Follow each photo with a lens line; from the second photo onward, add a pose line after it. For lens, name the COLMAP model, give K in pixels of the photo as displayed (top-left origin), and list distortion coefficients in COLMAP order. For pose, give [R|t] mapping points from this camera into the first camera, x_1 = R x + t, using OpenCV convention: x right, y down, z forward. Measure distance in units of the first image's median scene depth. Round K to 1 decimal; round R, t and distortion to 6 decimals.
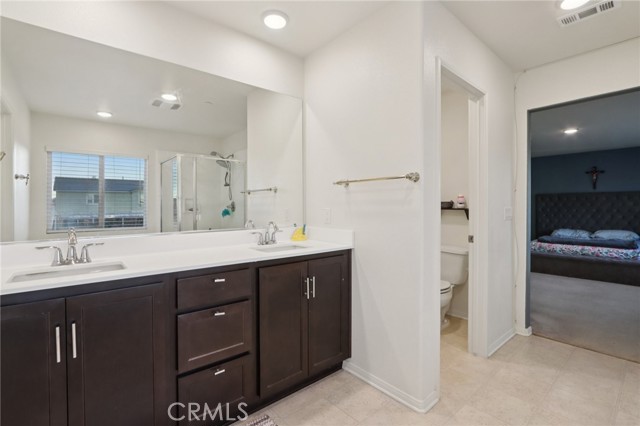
lens RADIAL K [[296.1, 0, 321.3], [0, 296.1, 210.5], [0, 0, 1]] dist [-0.005938, -0.000088]
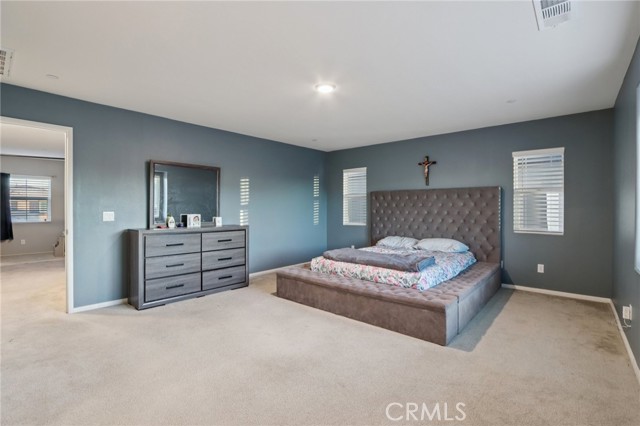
lens RADIAL K [[296.1, 0, 321.3], [0, 296.1, 210.5], [0, 0, 1]] dist [-0.005938, -0.000088]
pose [[0.989015, 0.001535, 0.147804, 0.557640], [-0.000940, 0.999991, -0.004093, -0.001999], [-0.147809, 0.003909, 0.989008, 0.279119]]
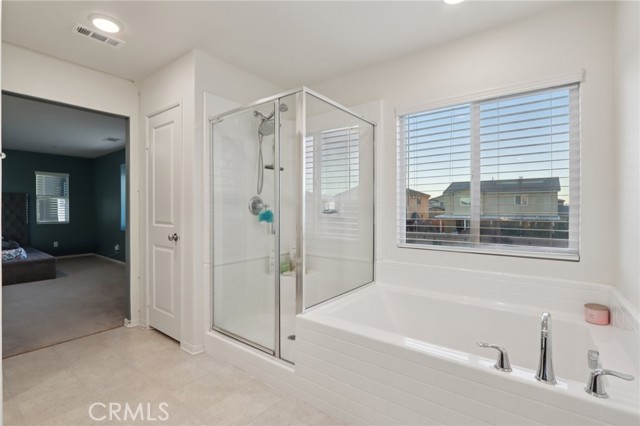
lens RADIAL K [[296.1, 0, 321.3], [0, 296.1, 210.5], [0, 0, 1]] dist [-0.005938, -0.000088]
pose [[-0.207738, -0.000335, 0.978184, -0.122838], [0.004690, 0.999988, 0.001339, 0.001418], [-0.978173, 0.004866, -0.207734, 0.122974]]
